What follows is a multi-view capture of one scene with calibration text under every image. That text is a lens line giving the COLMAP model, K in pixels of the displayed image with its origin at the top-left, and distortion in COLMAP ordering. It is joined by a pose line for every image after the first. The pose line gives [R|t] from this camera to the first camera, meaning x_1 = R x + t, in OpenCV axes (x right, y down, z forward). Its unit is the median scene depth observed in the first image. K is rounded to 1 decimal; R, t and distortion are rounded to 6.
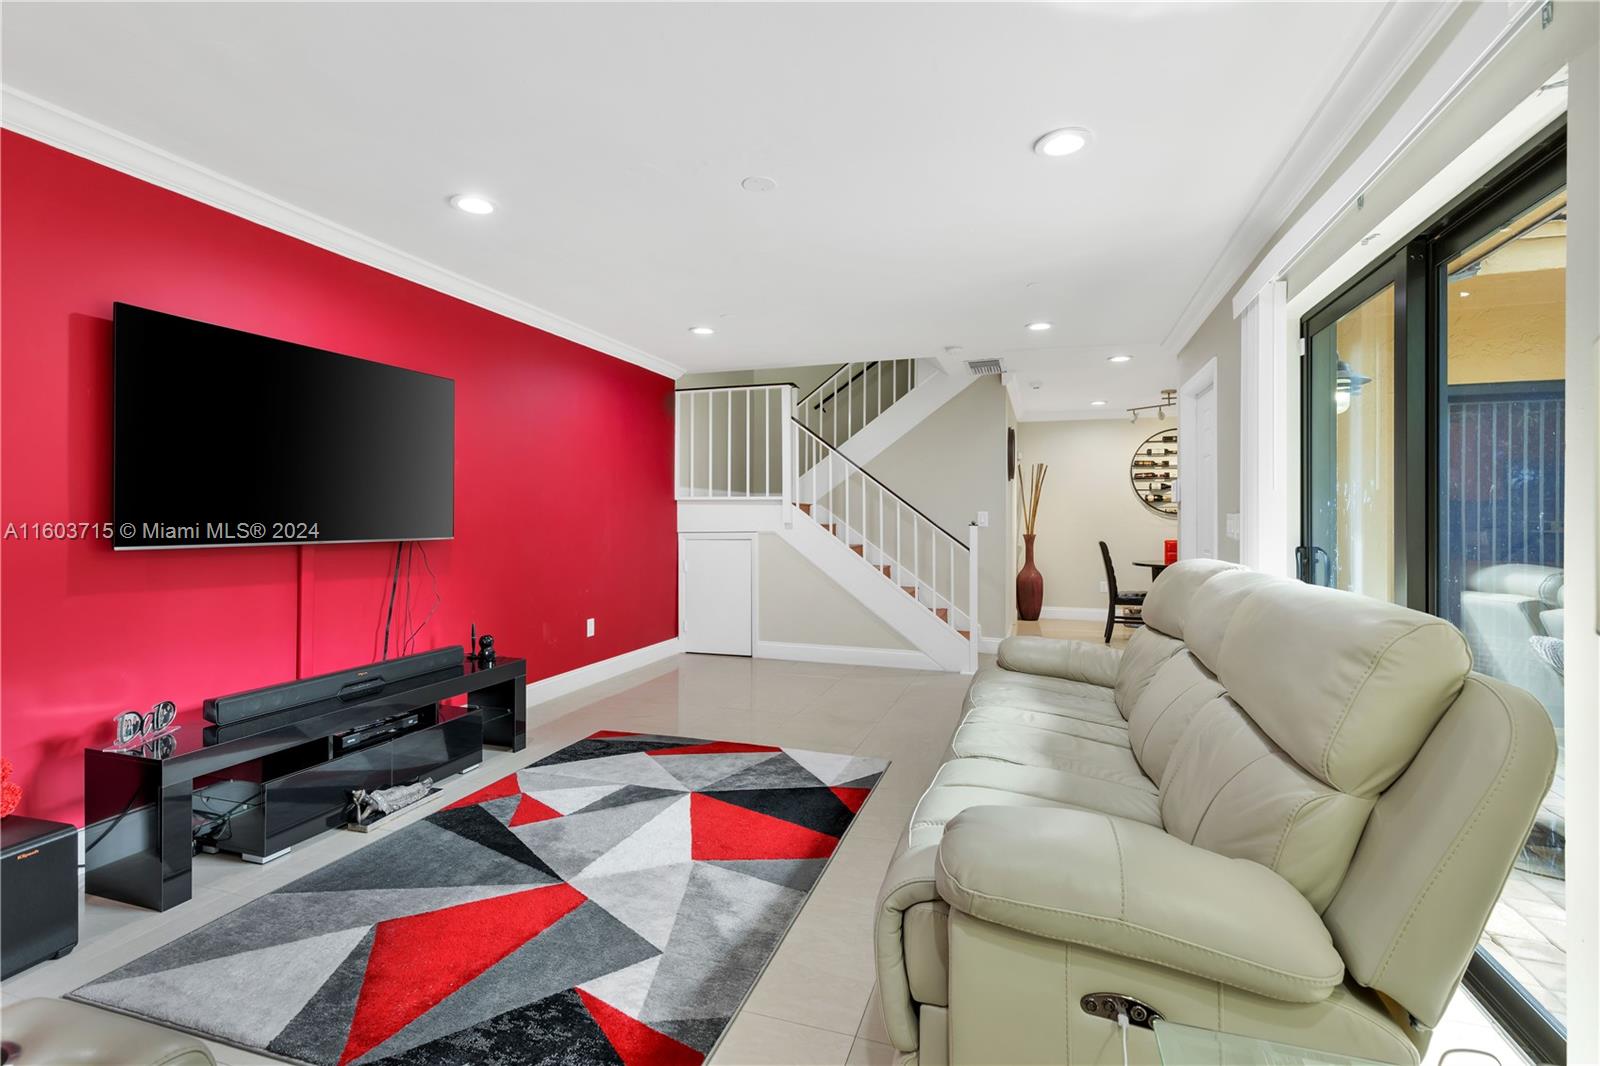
lens RADIAL K [[730.6, 0, 802.9], [0, 730.6, 528.3], [0, 0, 1]] dist [0.000790, -0.000258]
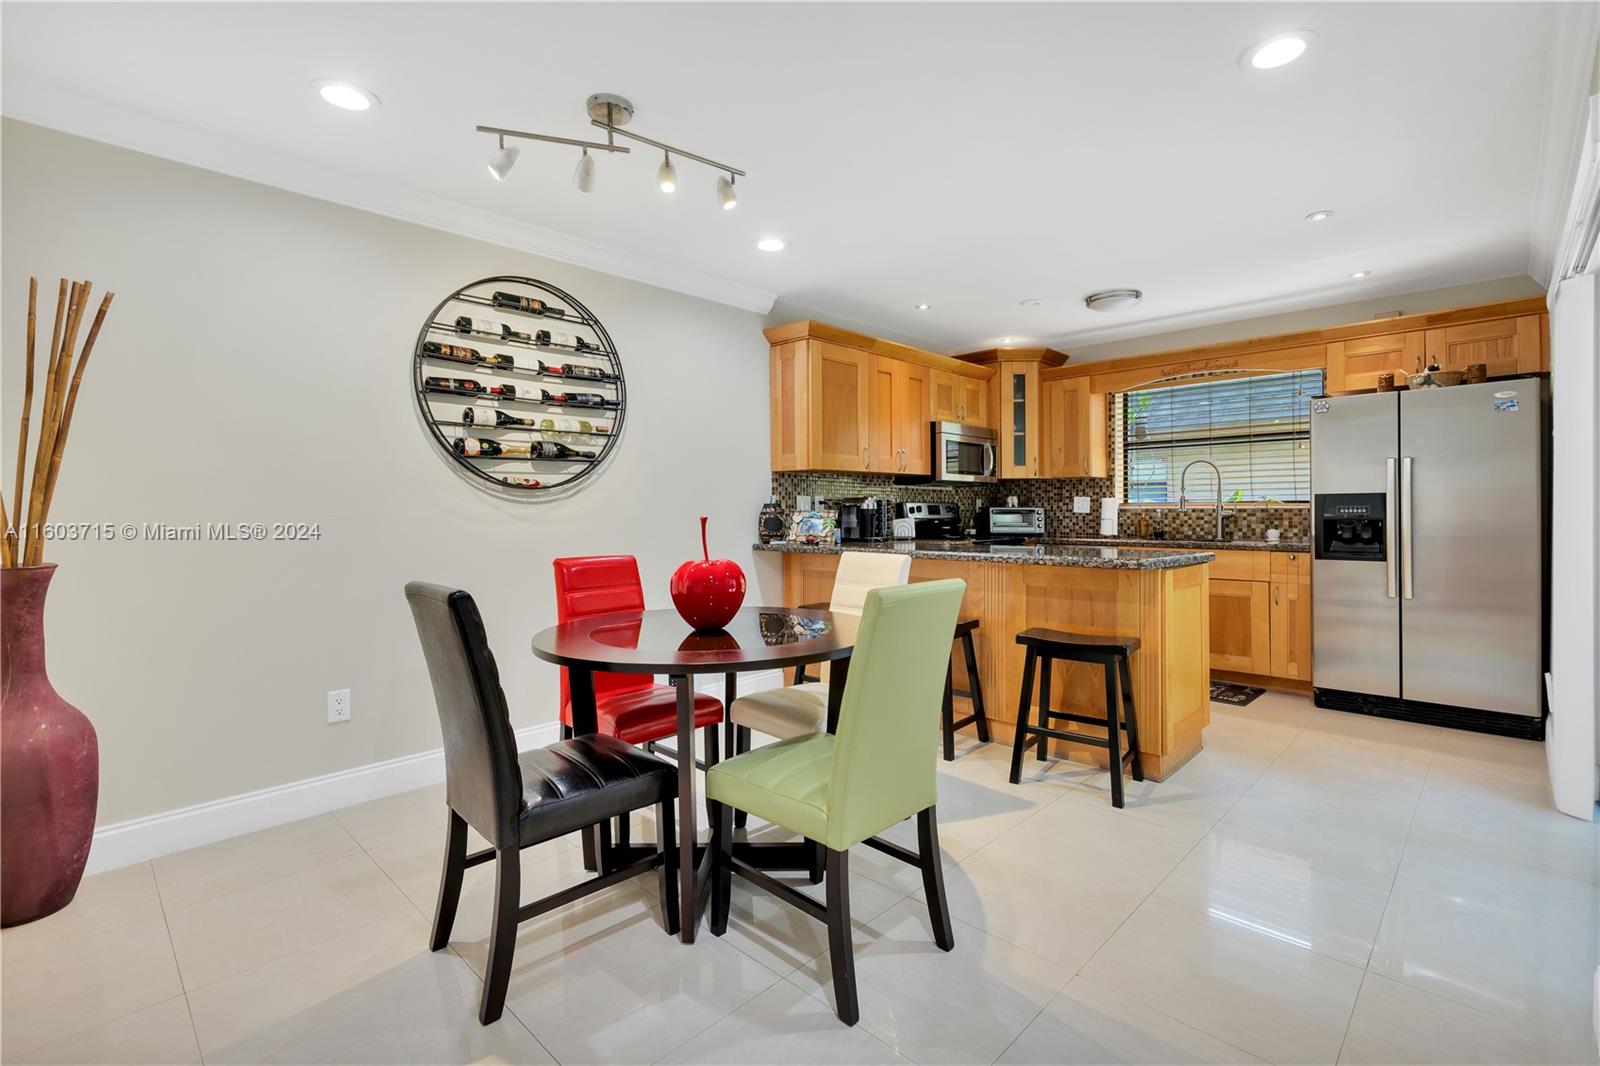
lens RADIAL K [[715.7, 0, 807.8], [0, 715.7, 519.5], [0, 0, 1]] dist [0.005138, -0.000453]
pose [[0.433651, -0.017326, 0.900914, 0.405460], [0.015350, 0.999812, 0.011840, -0.009410], [-0.900950, 0.008694, 0.433835, 1.283729]]
